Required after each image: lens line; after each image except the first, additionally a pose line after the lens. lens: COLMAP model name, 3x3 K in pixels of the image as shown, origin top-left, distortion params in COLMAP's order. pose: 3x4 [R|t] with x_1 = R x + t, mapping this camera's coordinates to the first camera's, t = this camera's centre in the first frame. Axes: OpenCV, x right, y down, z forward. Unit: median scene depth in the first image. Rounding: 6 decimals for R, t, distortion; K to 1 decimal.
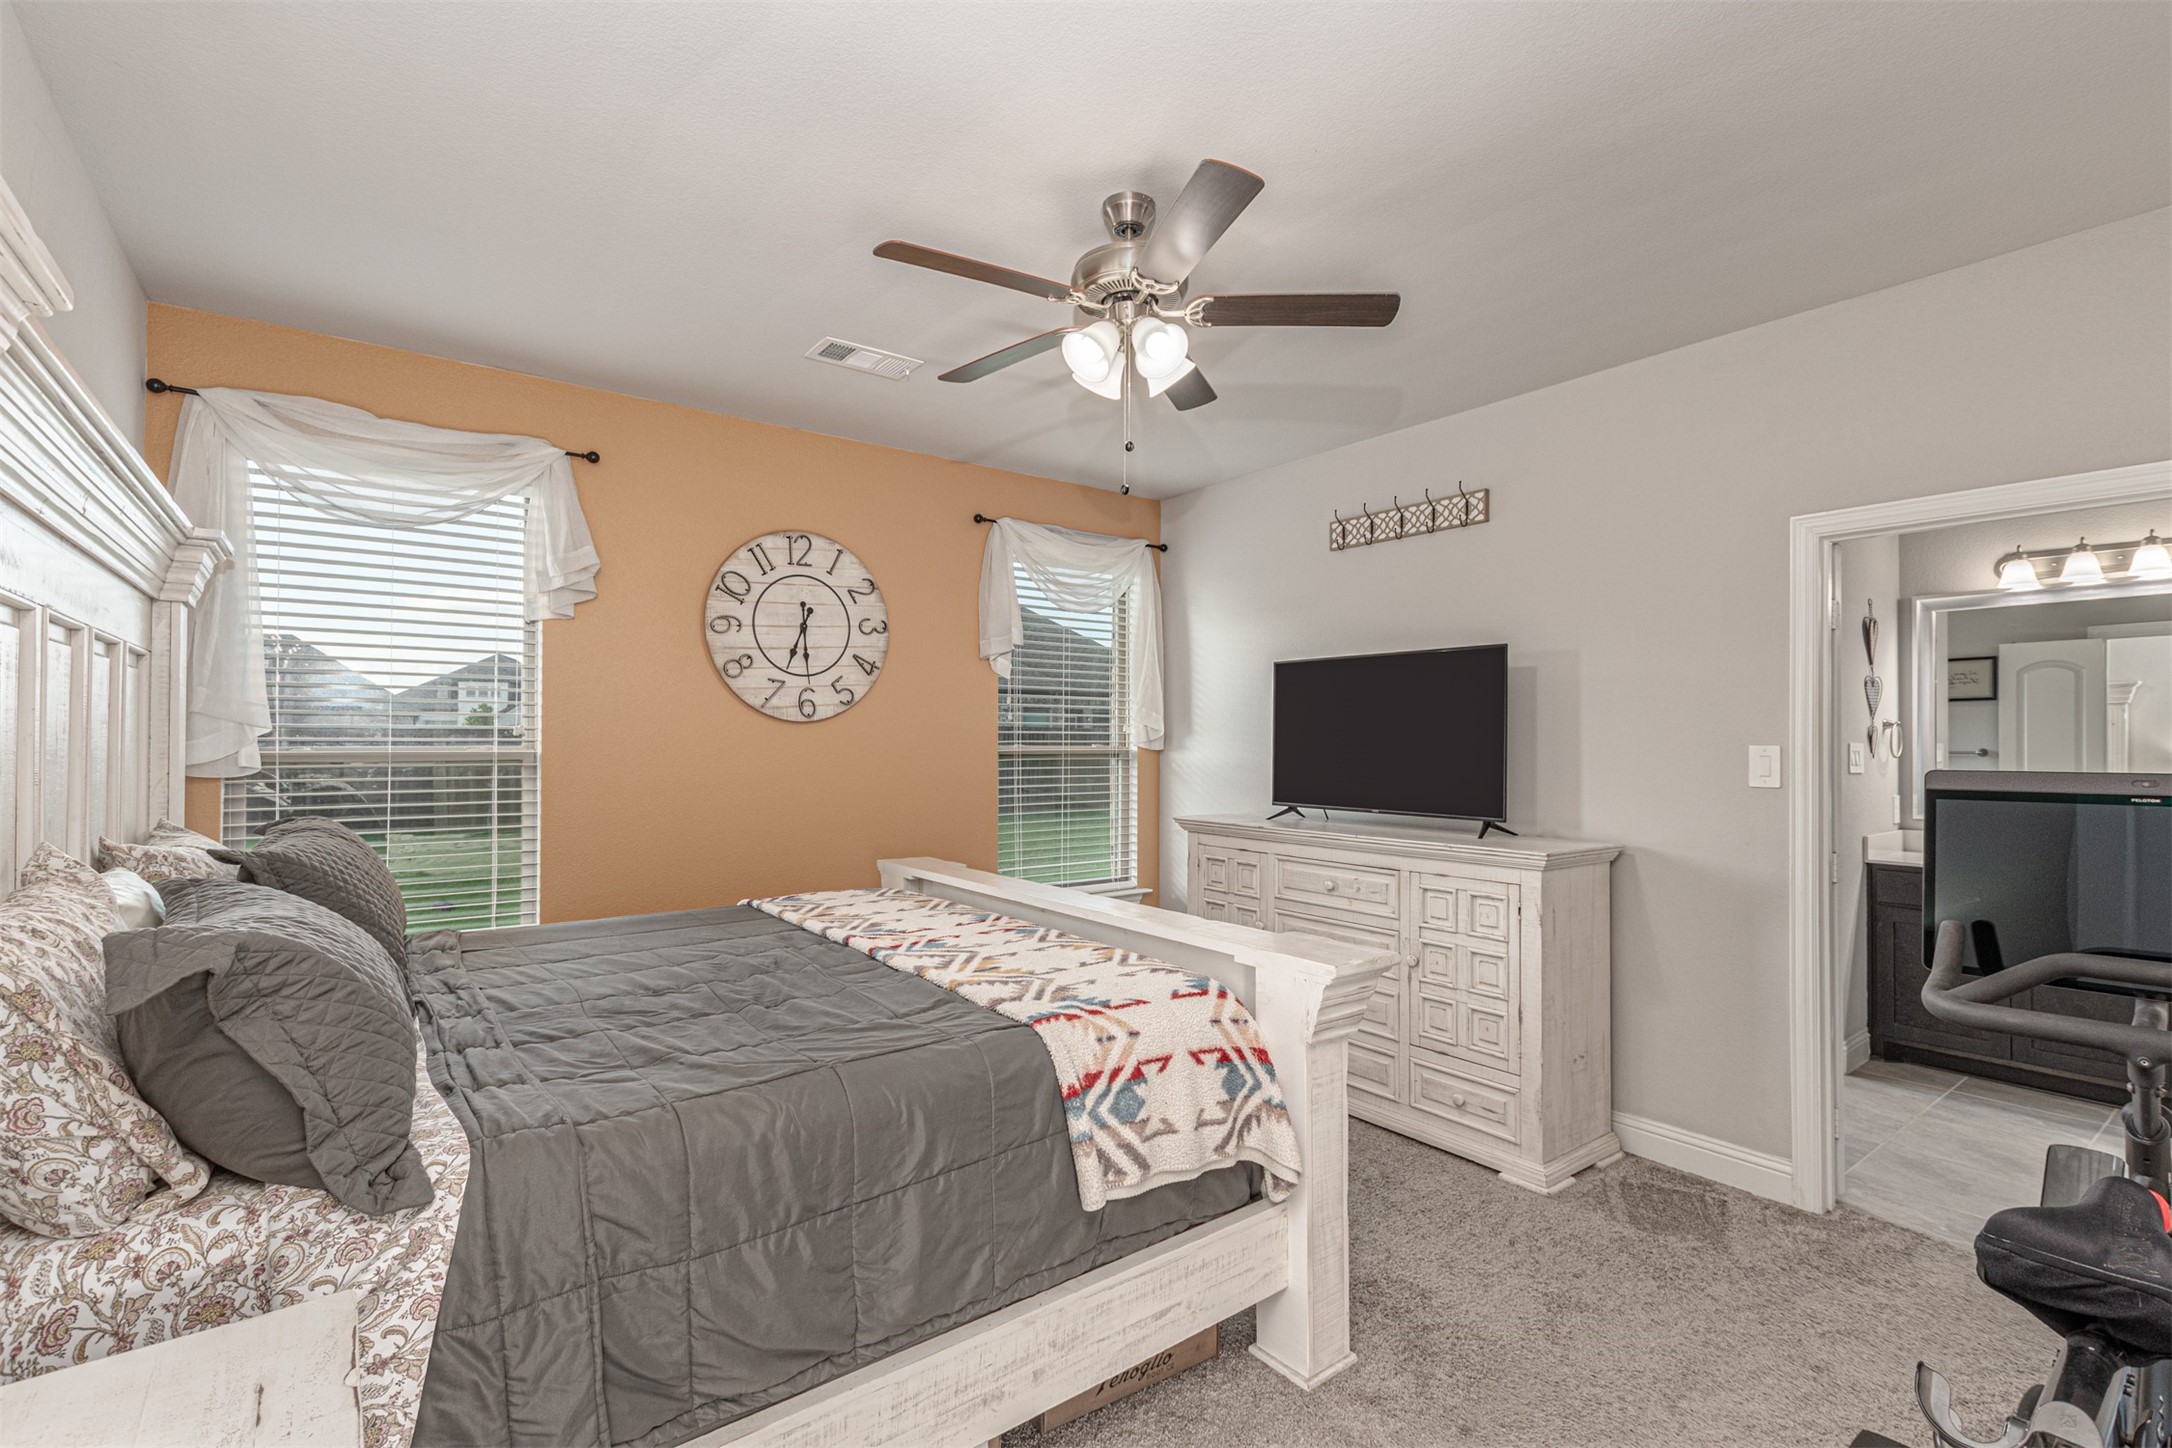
lens RADIAL K [[974.0, 0, 1082.4], [0, 974.0, 755.6], [0, 0, 1]] dist [0.000866, -0.000218]
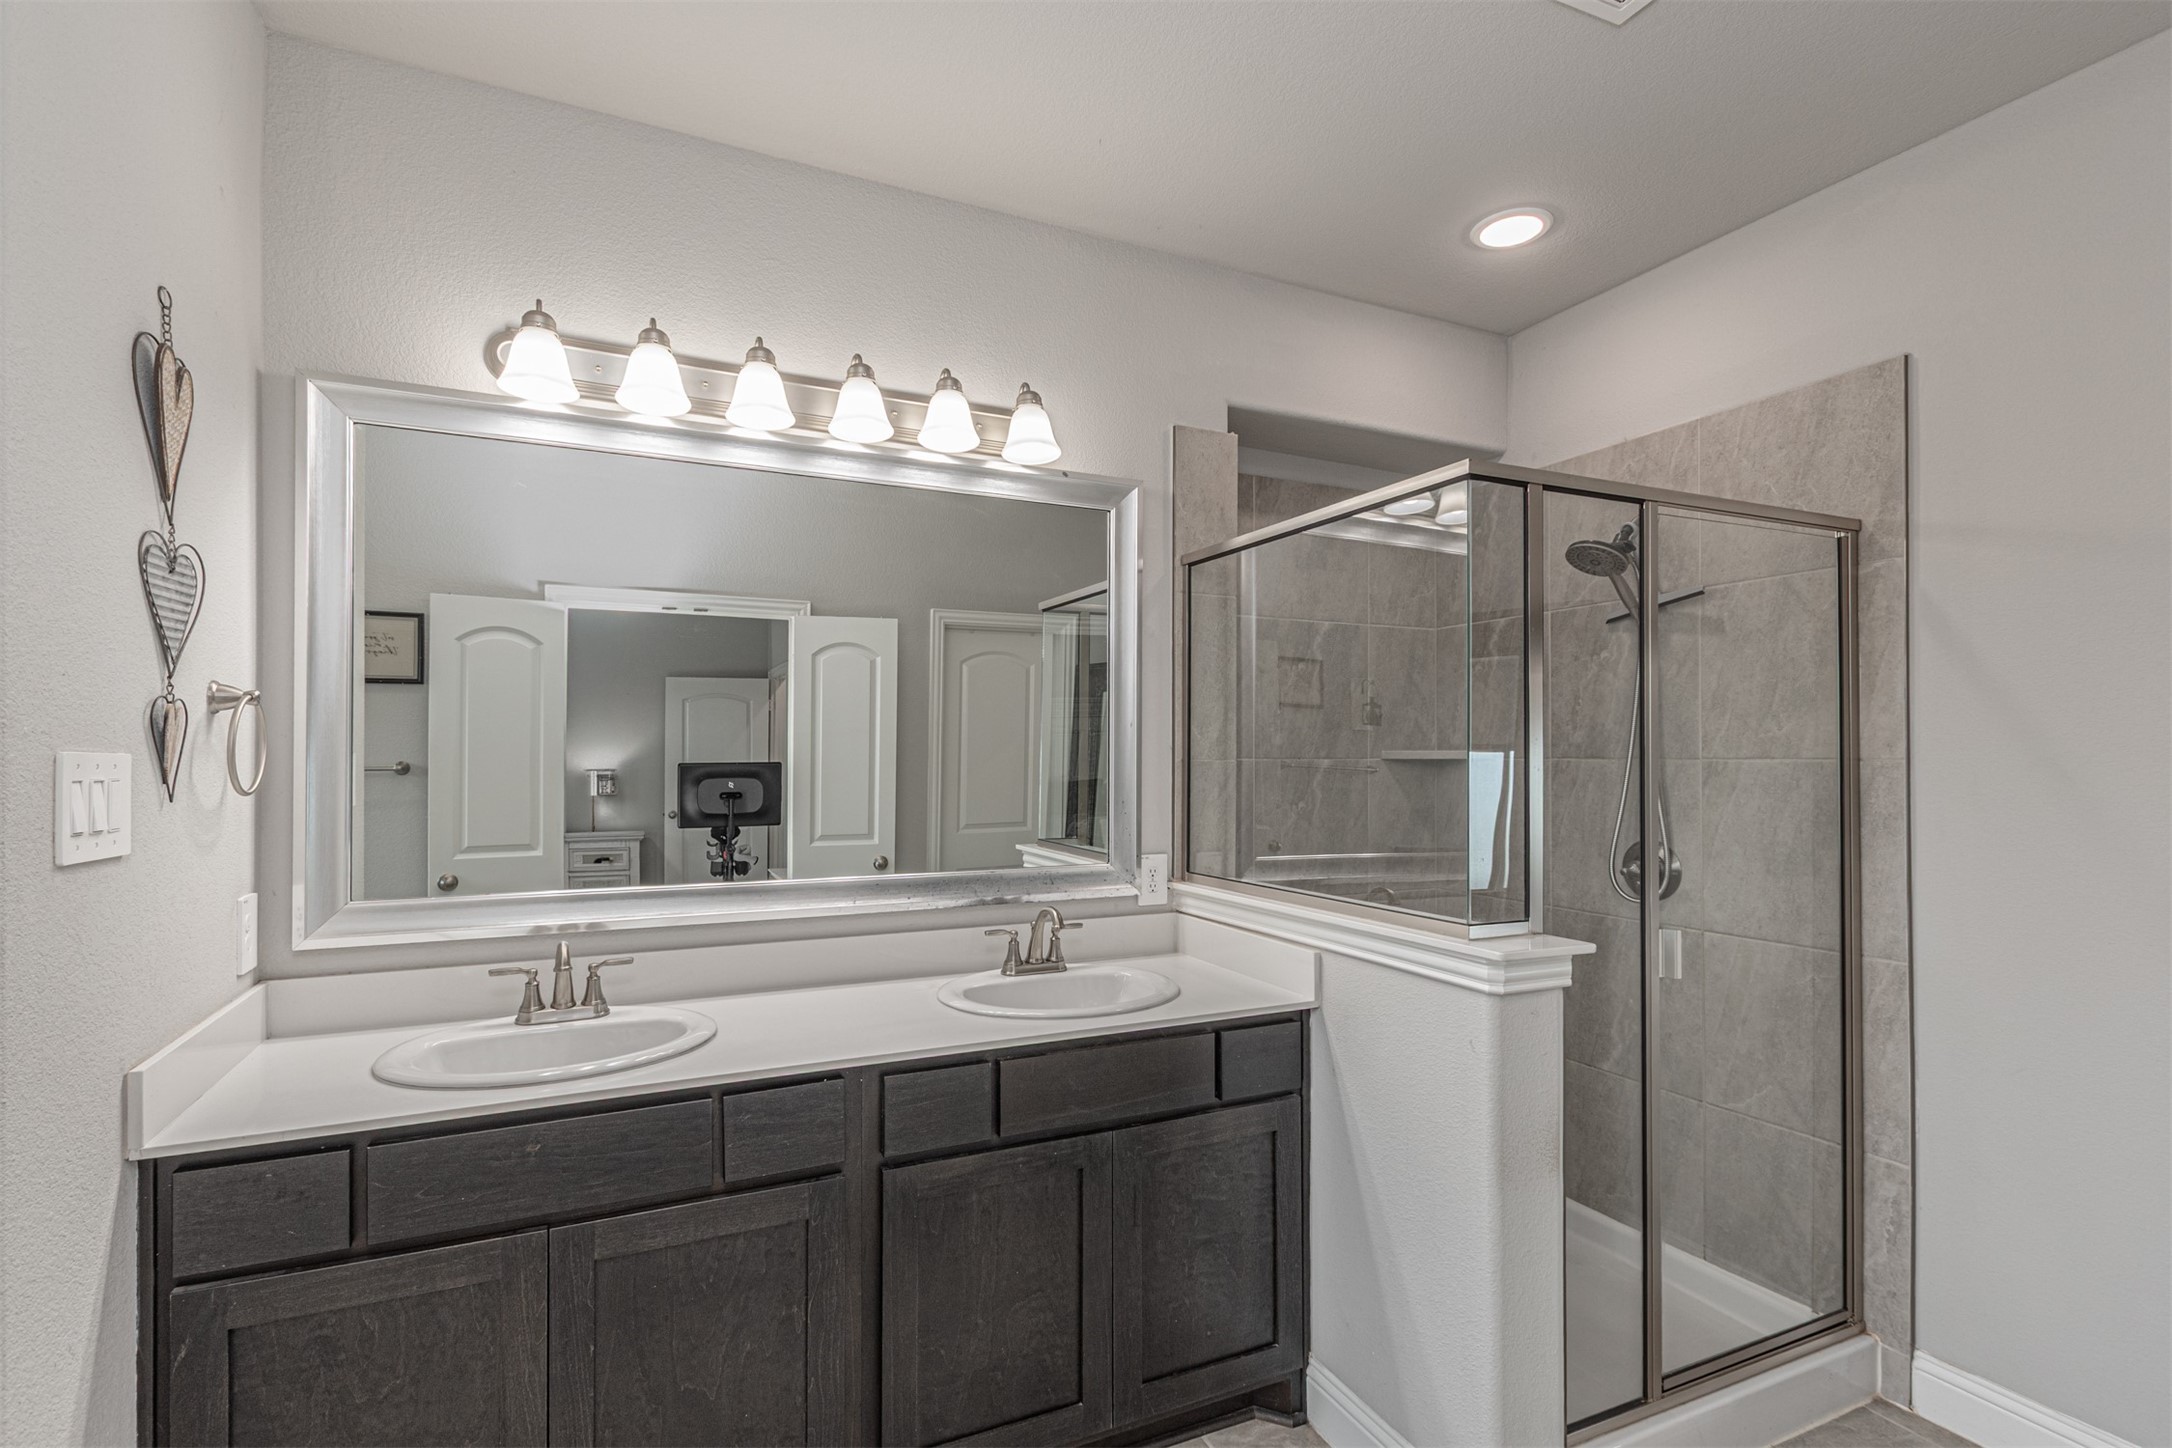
lens RADIAL K [[927.4, 0, 1086.0], [0, 927.4, 724.0], [0, 0, 1]] dist [-0.000598, 0.000076]
pose [[0.148286, 0.030137, 0.988485, 0.554745], [0.015422, 0.999344, -0.032782, -0.007813], [-0.988824, 0.020106, 0.147724, 0.658197]]
